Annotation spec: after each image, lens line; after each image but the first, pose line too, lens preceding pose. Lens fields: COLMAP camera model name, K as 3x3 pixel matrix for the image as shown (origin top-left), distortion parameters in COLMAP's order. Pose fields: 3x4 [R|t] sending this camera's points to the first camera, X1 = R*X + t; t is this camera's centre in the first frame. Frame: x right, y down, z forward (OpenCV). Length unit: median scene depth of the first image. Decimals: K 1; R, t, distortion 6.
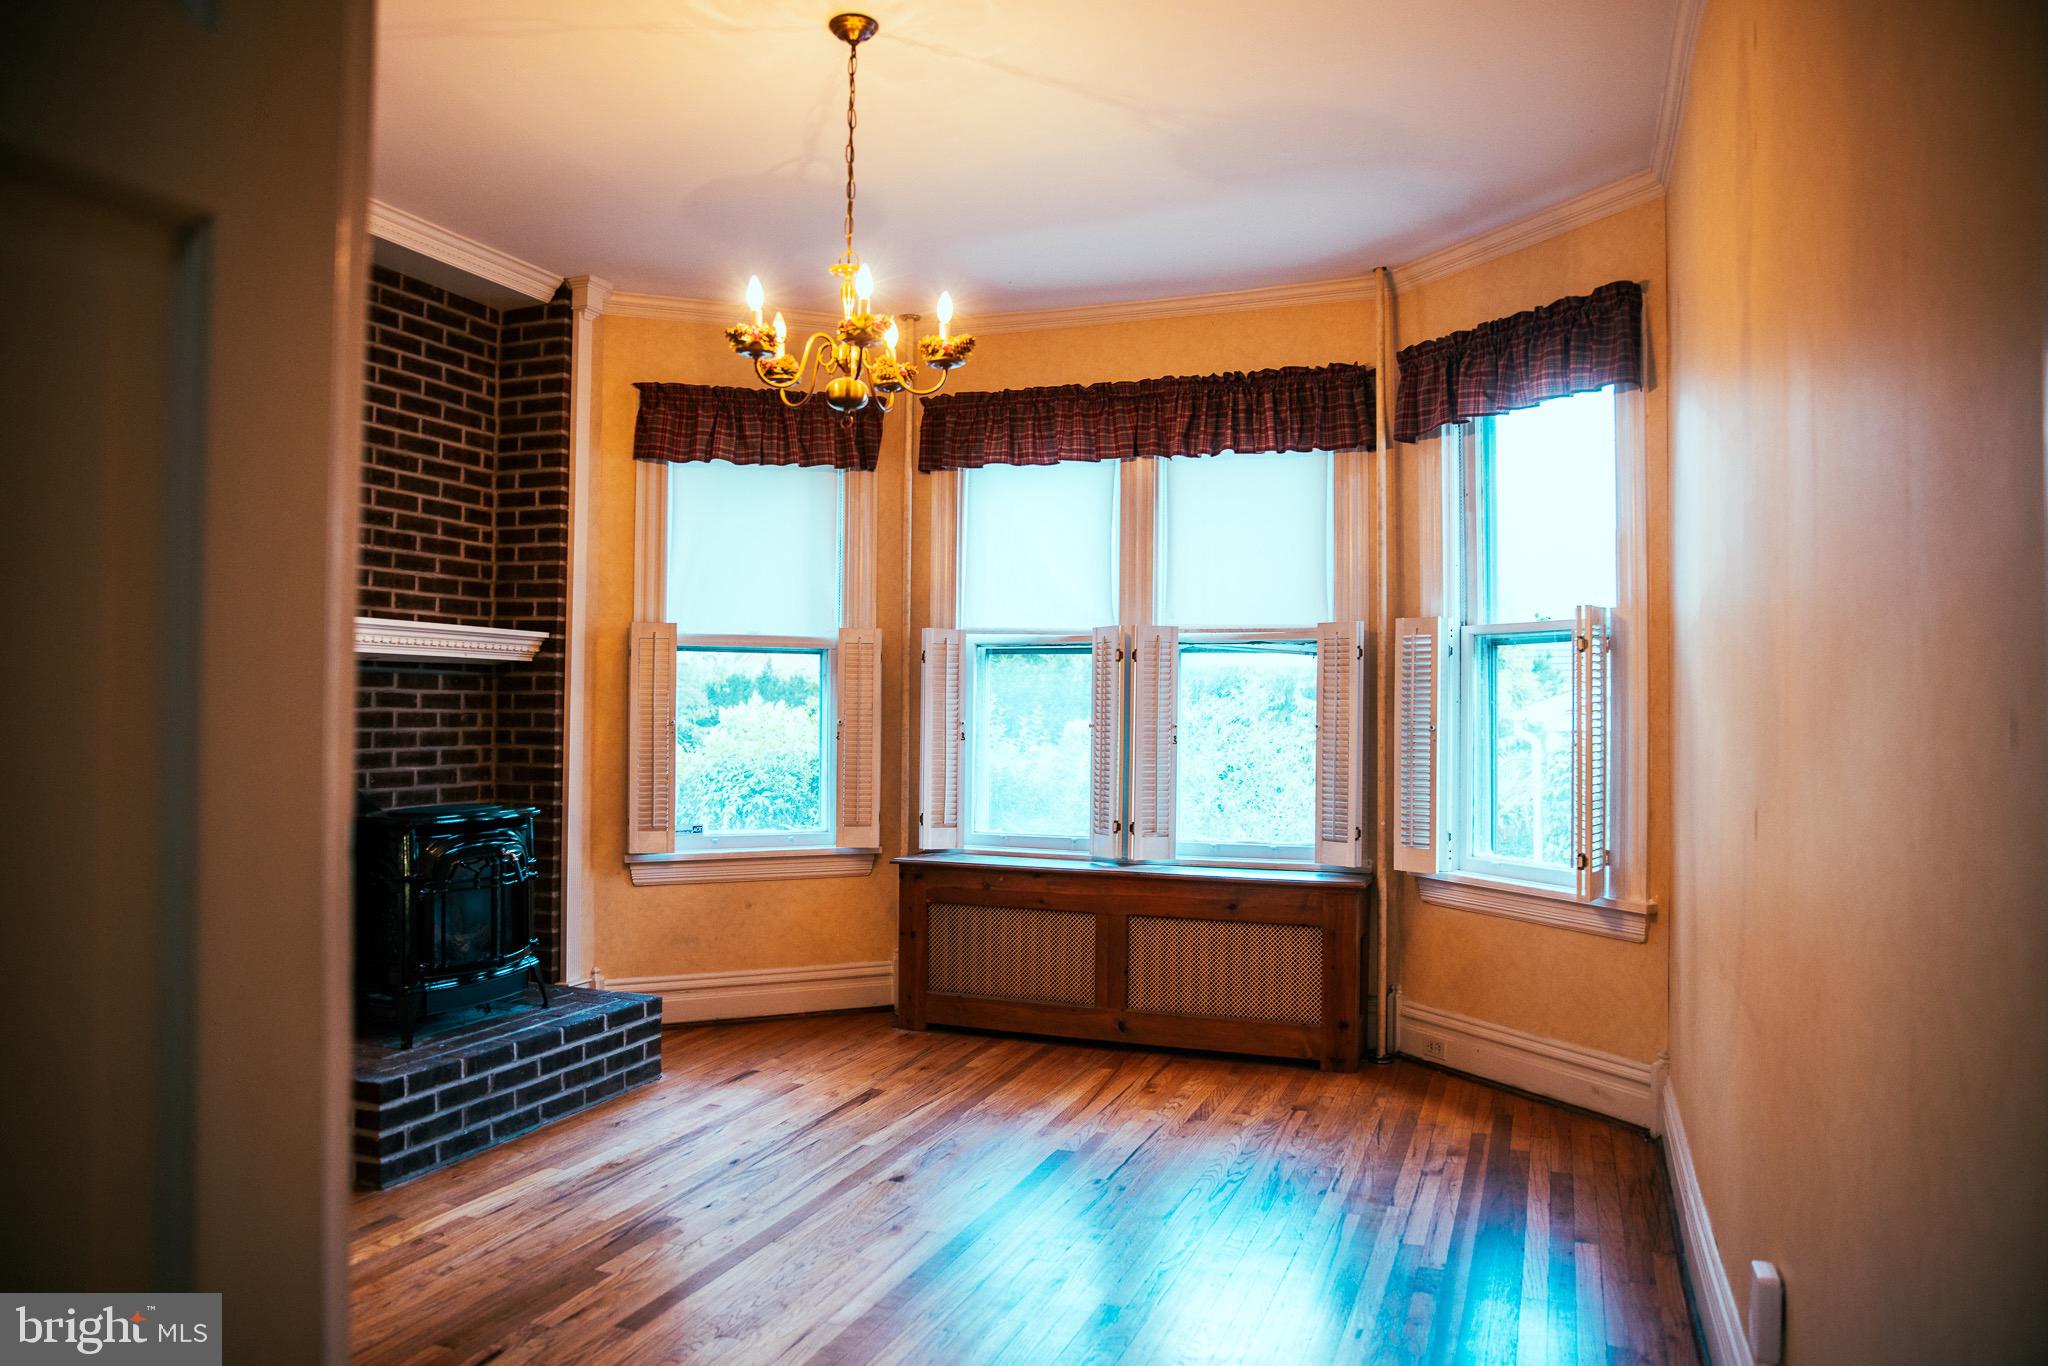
lens RADIAL K [[1395.7, 0, 1024.5], [0, 1395.7, 684.3], [0, 0, 1]] dist [-0.038136, 0.016213]
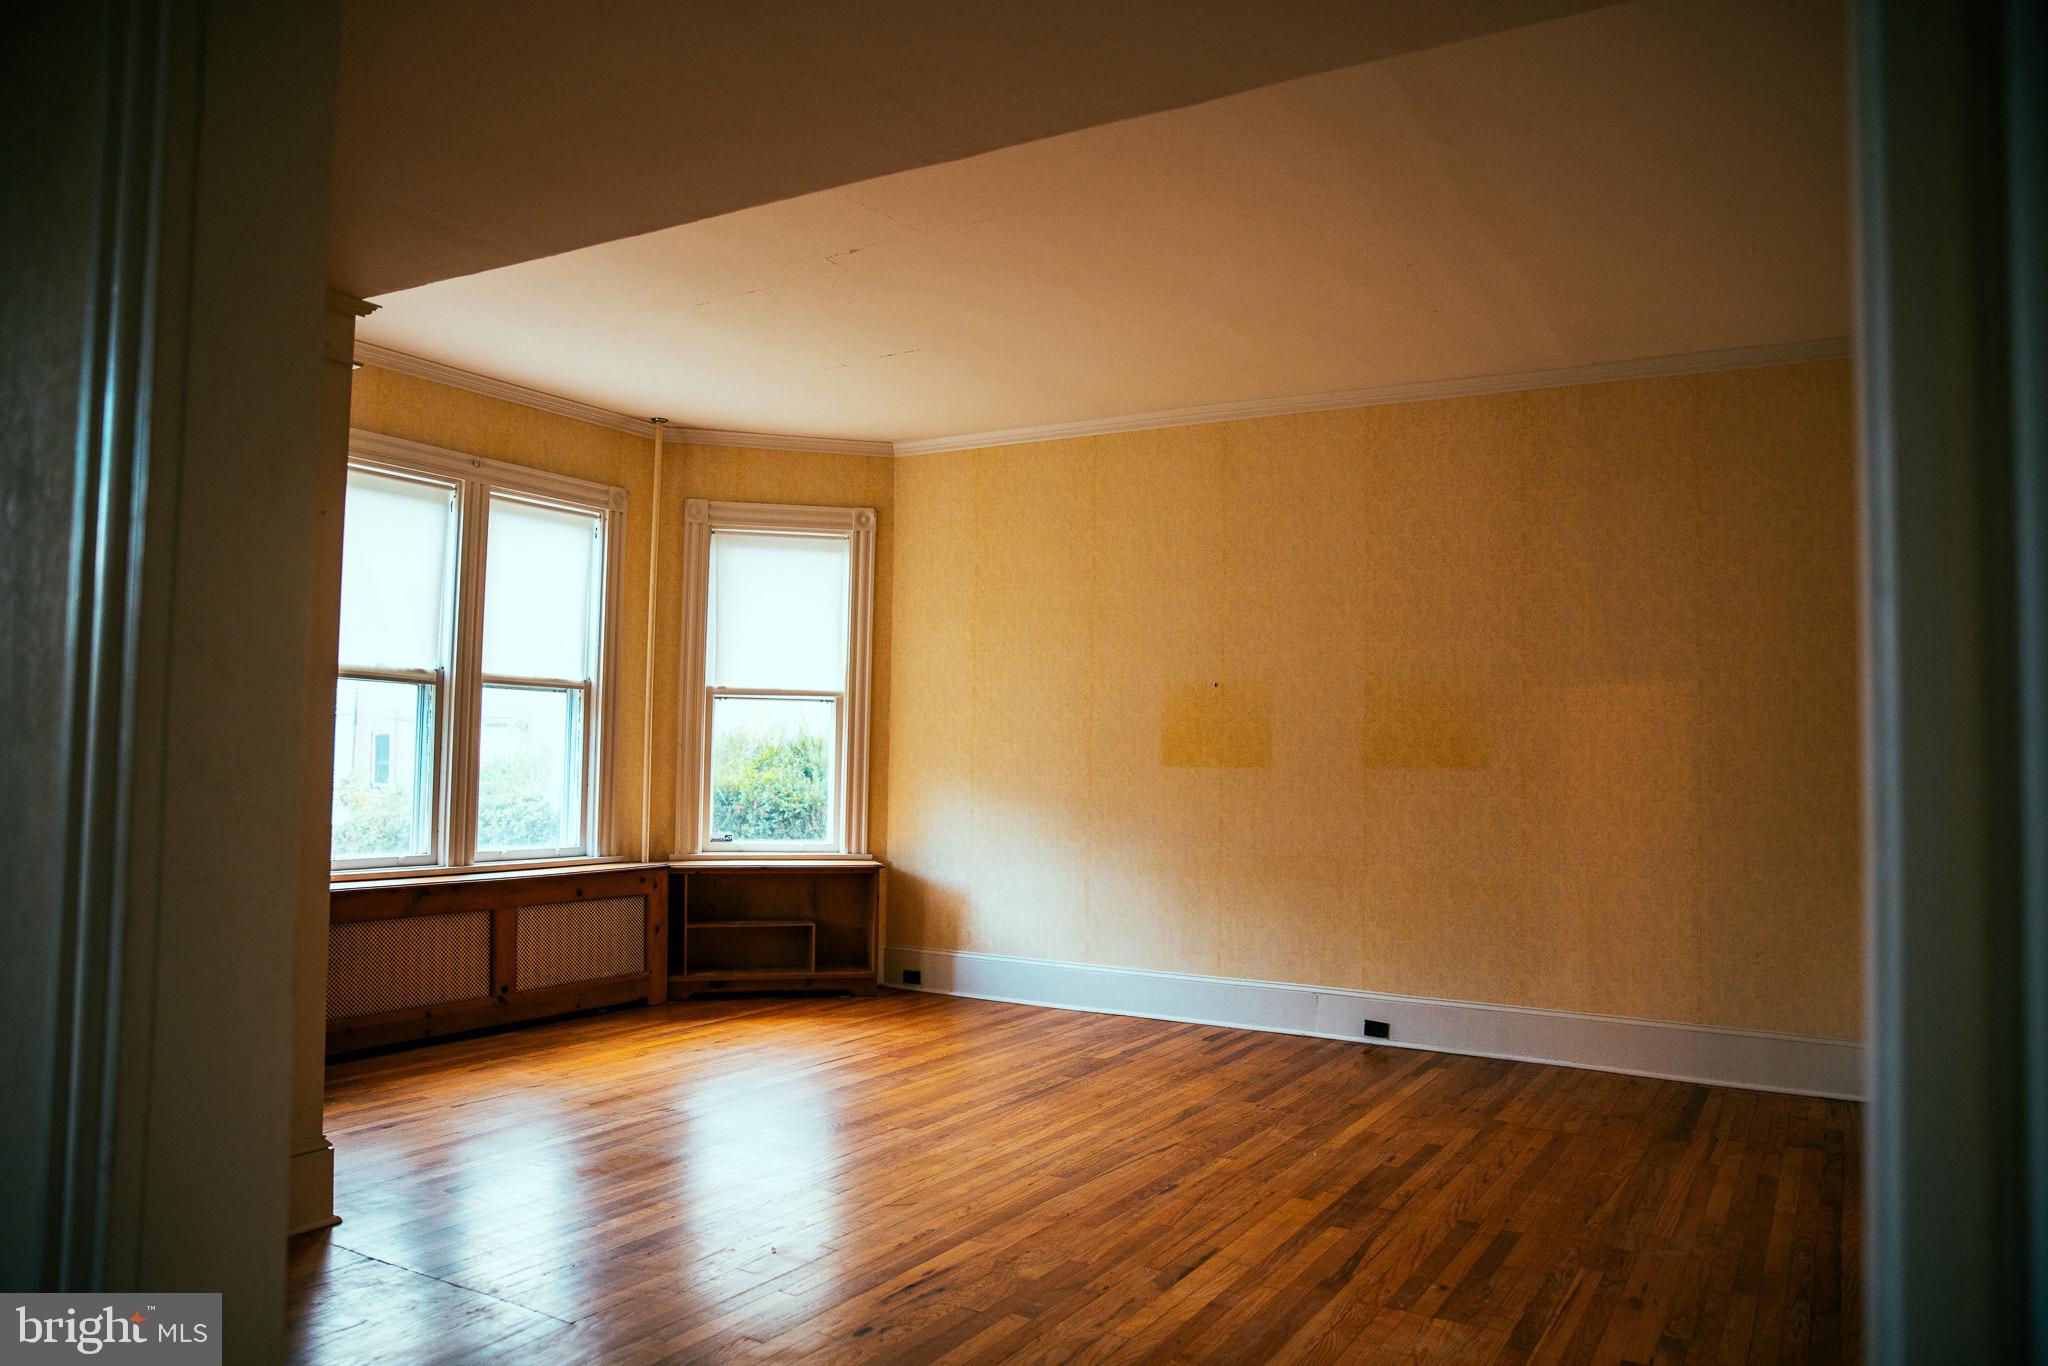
lens RADIAL K [[1395.7, 0, 1022.9], [0, 1395.7, 676.3], [0, 0, 1]] dist [-0.038136, 0.016213]
pose [[0.181157, 0.031964, 0.982935, -1.050152], [-0.030225, 0.999180, -0.026922, -0.012961], [-0.982990, -0.024832, 0.181975, 0.380700]]
